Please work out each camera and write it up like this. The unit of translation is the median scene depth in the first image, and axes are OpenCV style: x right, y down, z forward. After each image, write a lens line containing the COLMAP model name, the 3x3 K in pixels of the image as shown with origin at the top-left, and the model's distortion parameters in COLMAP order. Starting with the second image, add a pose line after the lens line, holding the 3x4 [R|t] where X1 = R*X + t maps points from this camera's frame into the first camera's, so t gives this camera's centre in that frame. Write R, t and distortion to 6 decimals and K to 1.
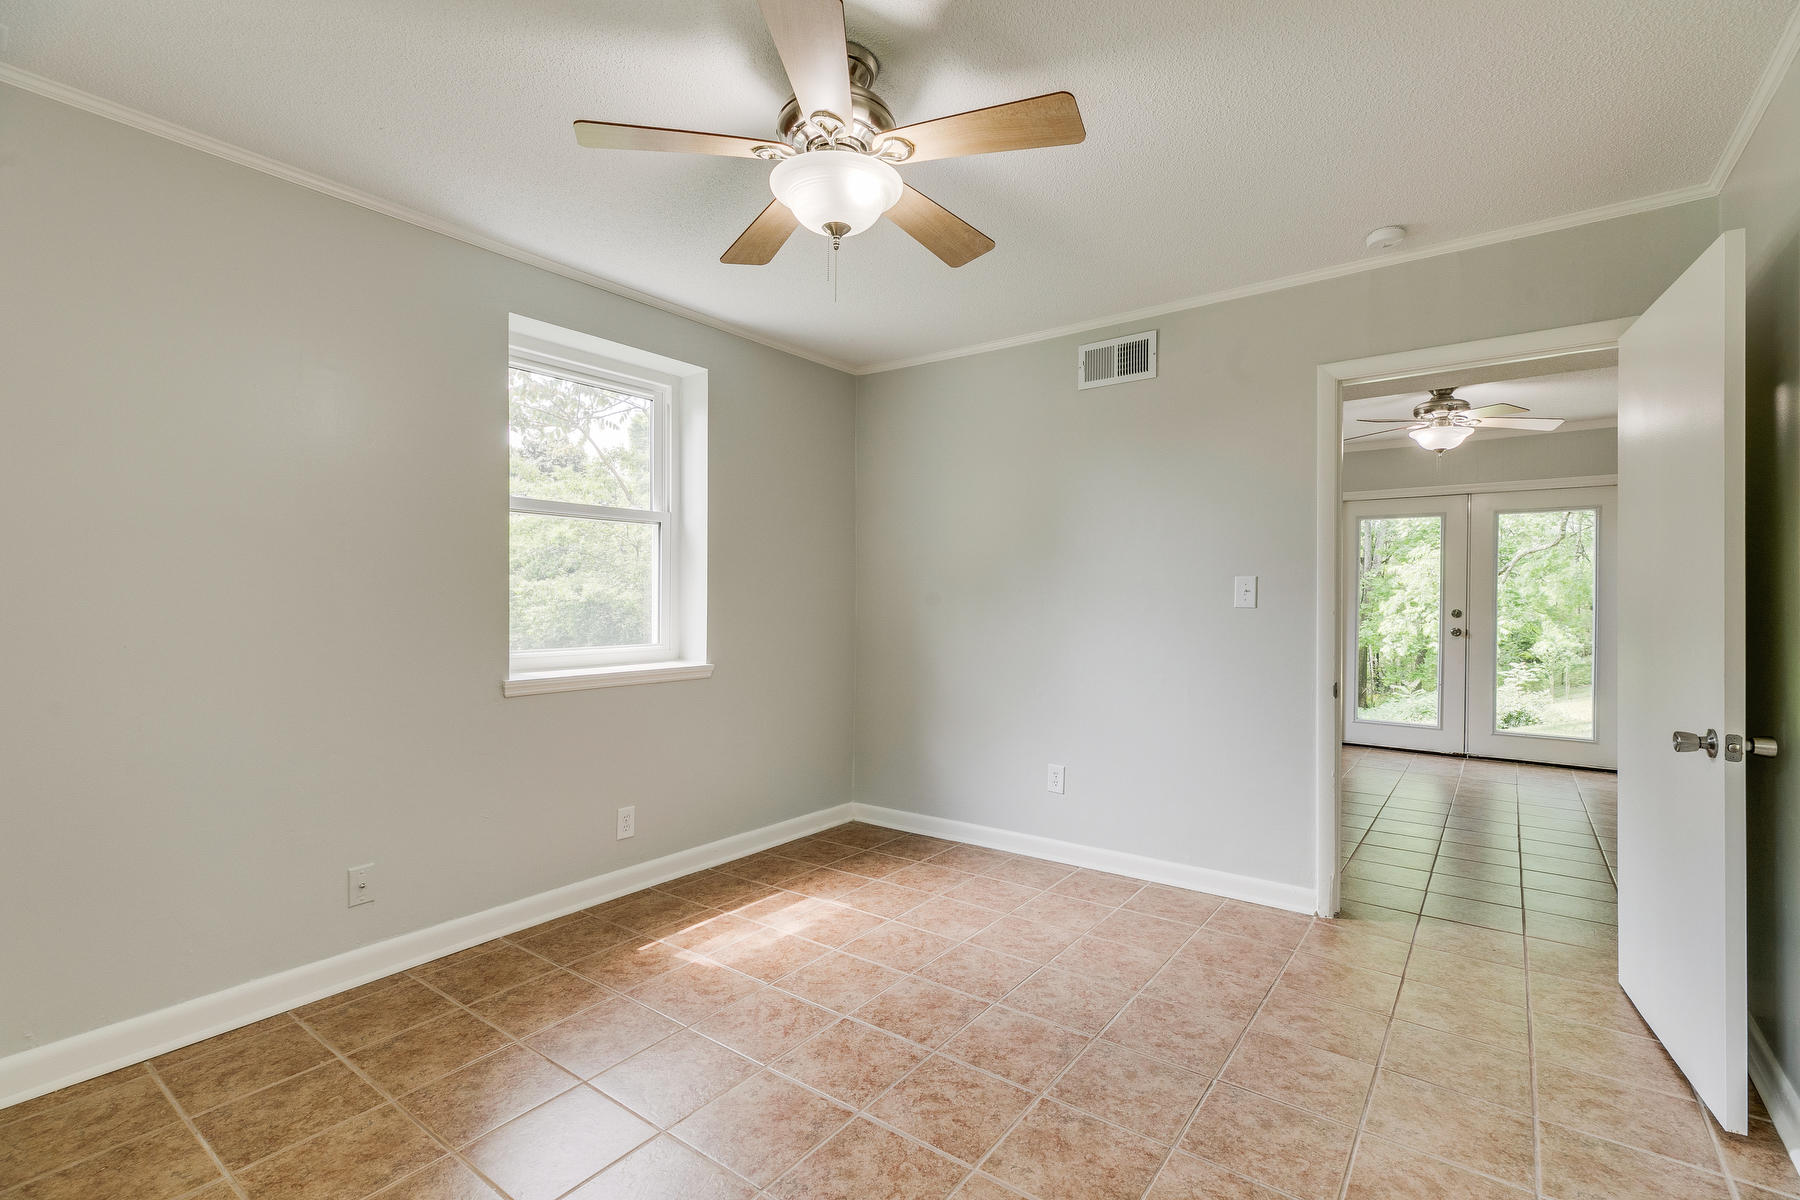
lens RADIAL K [[811.1, 0, 892.6], [0, 811.1, 605.1], [0, 0, 1]] dist [0.005554, 0.000714]
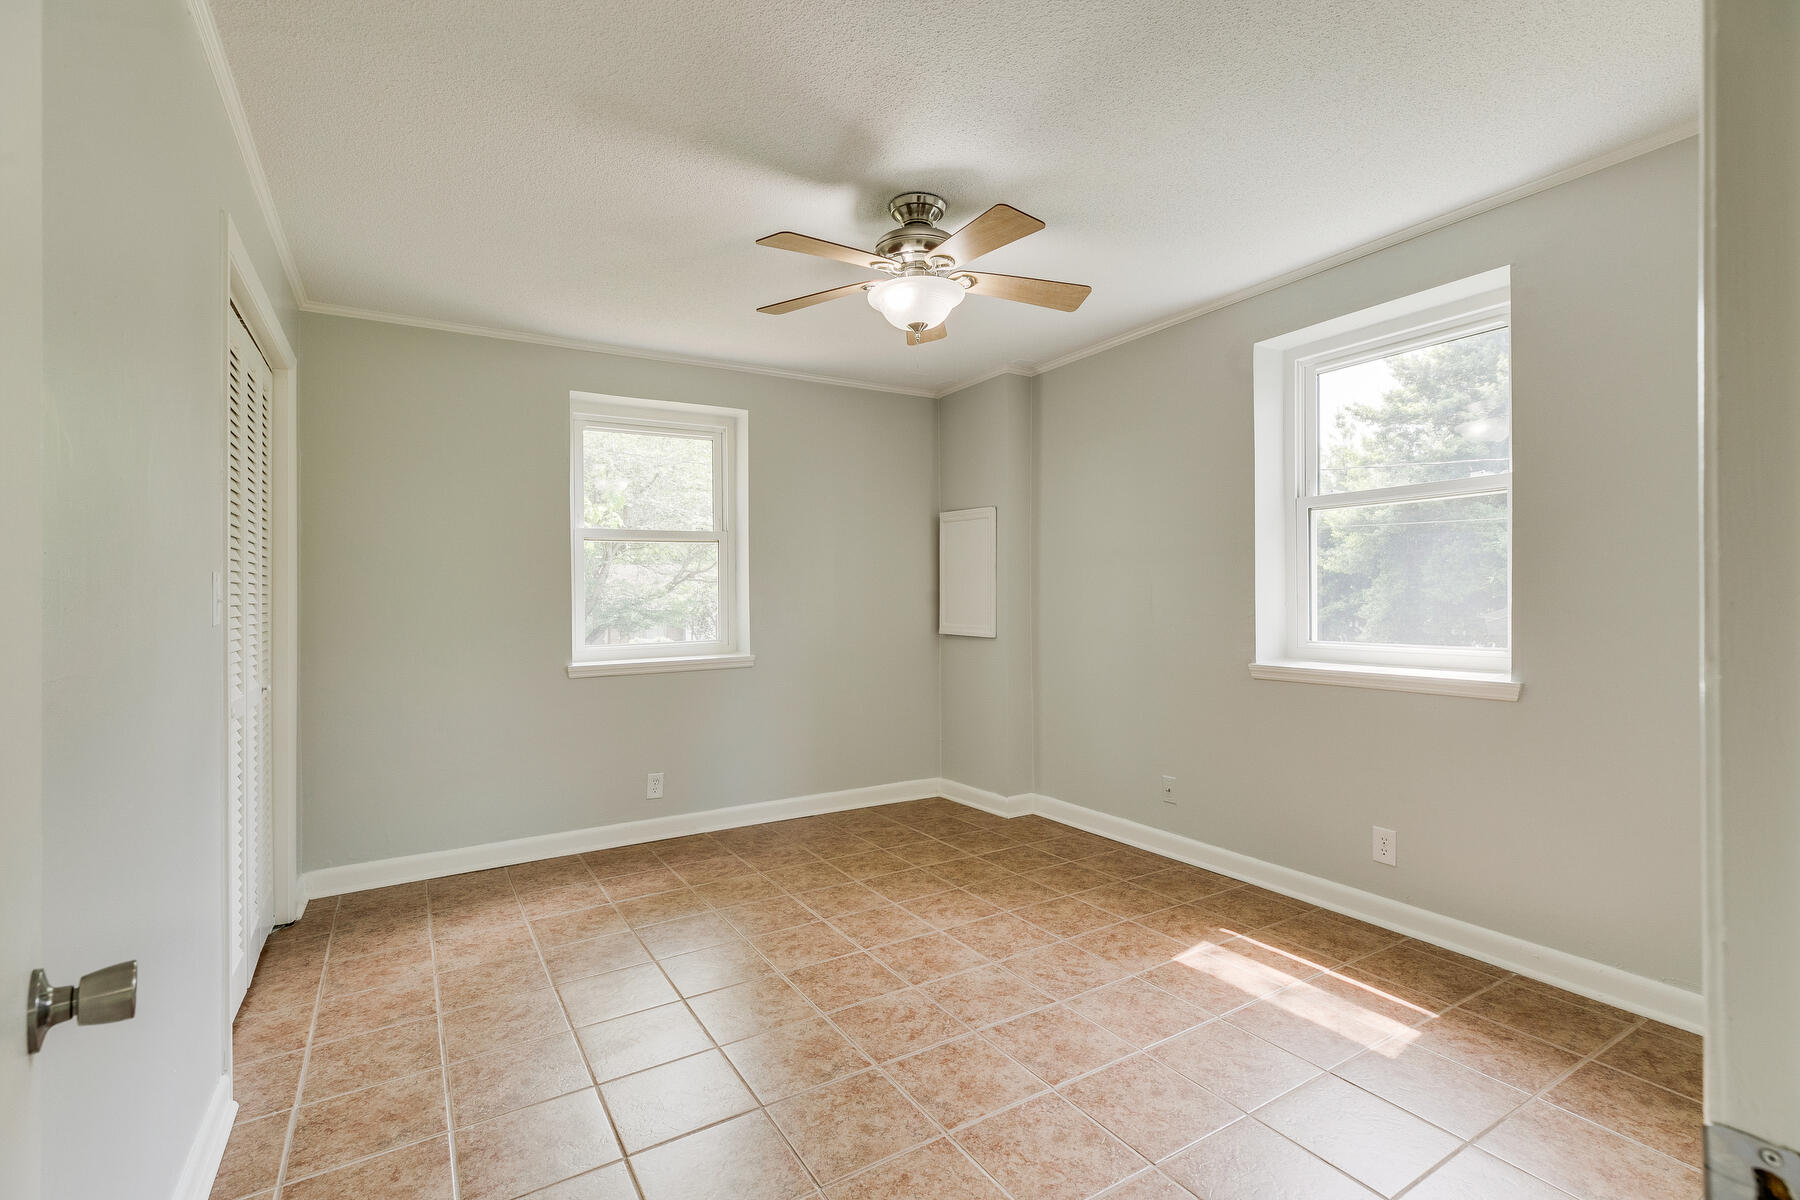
lens RADIAL K [[811.1, 0, 896.9], [0, 811.1, 590.2], [0, 0, 1]] dist [0.005554, 0.000714]
pose [[-0.371868, -0.006005, -0.928266, 0.955455], [0.010181, 0.999893, -0.010547, -0.006133], [0.928230, -0.013373, -0.371767, 1.173251]]
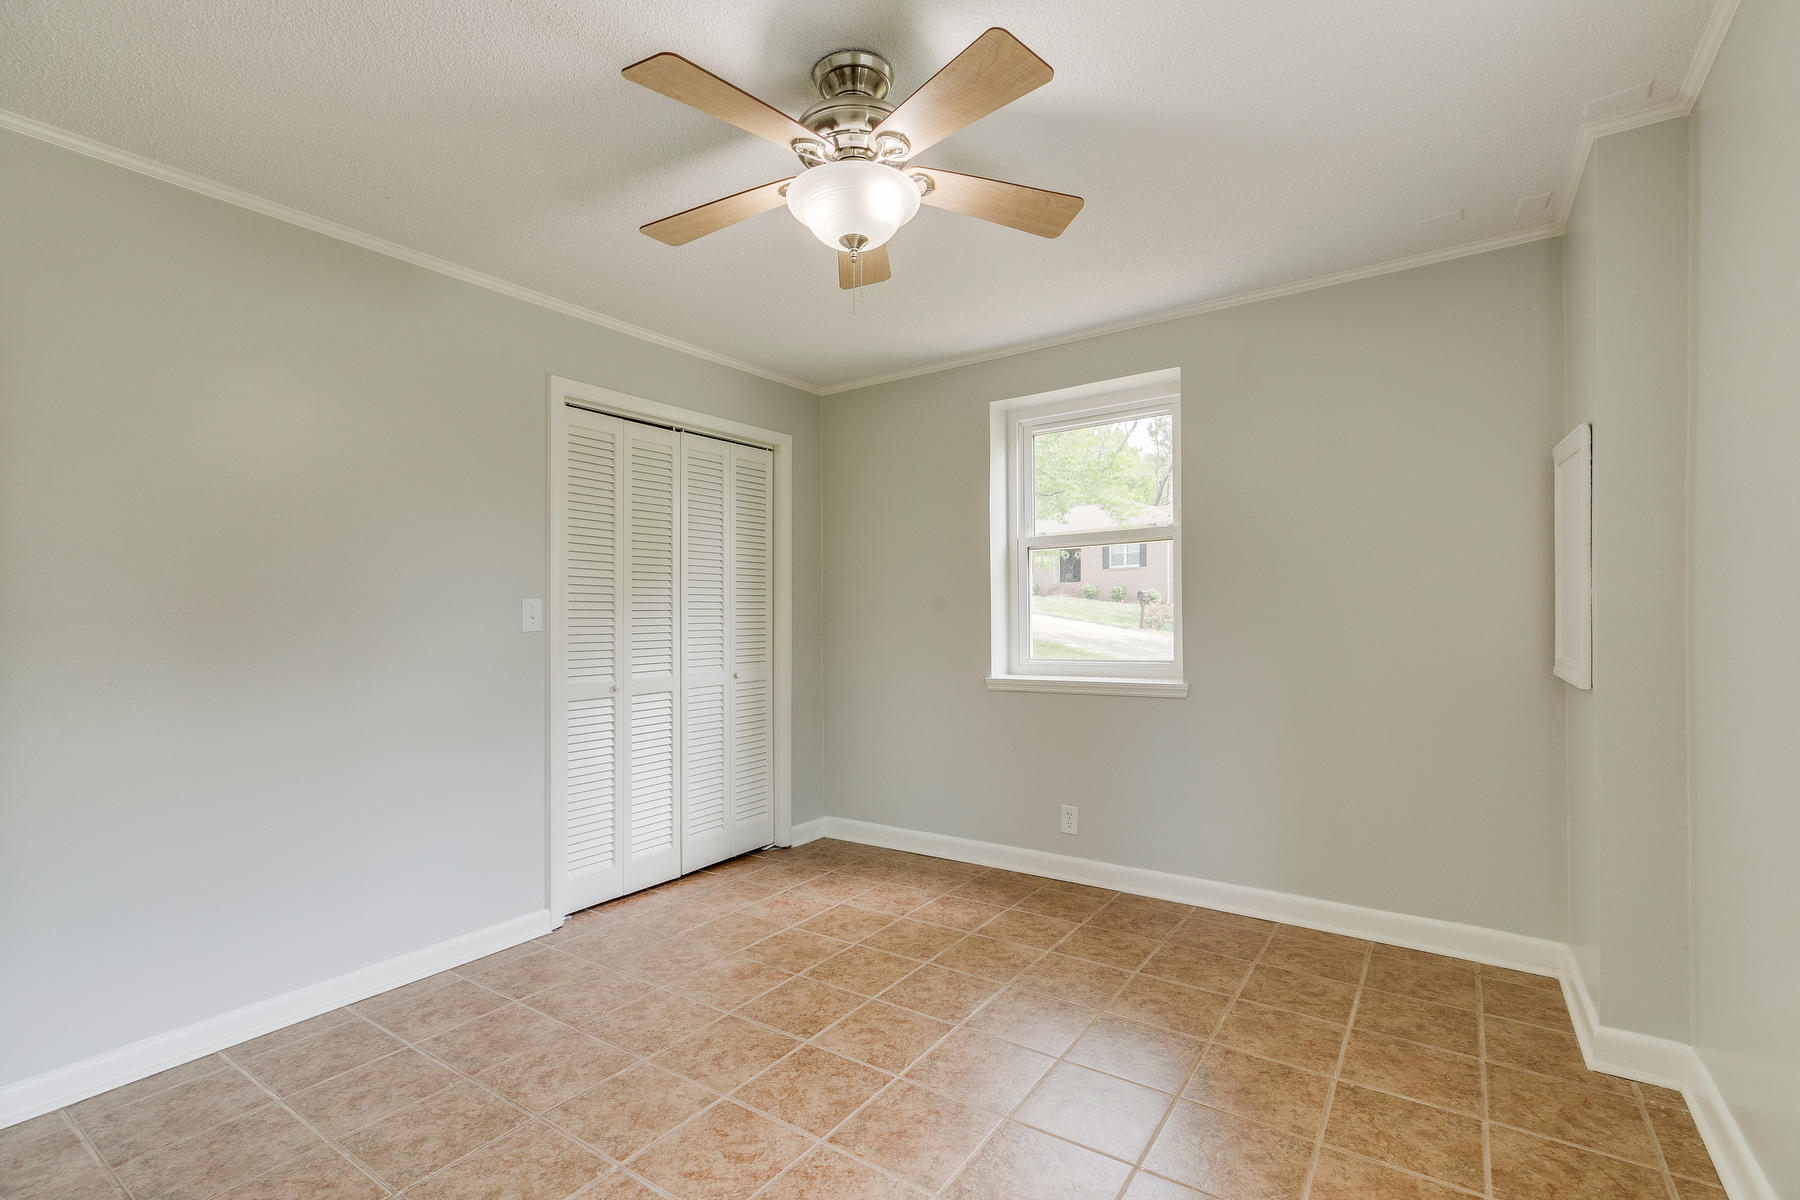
lens RADIAL K [[811.1, 0, 891.8], [0, 811.1, 595.0], [0, 0, 1]] dist [0.005554, 0.000714]
pose [[-0.999182, 0.009341, -0.039335, -0.074269], [0.010311, 0.999646, -0.024531, -0.005366], [0.039092, -0.024916, -0.998925, 1.587593]]
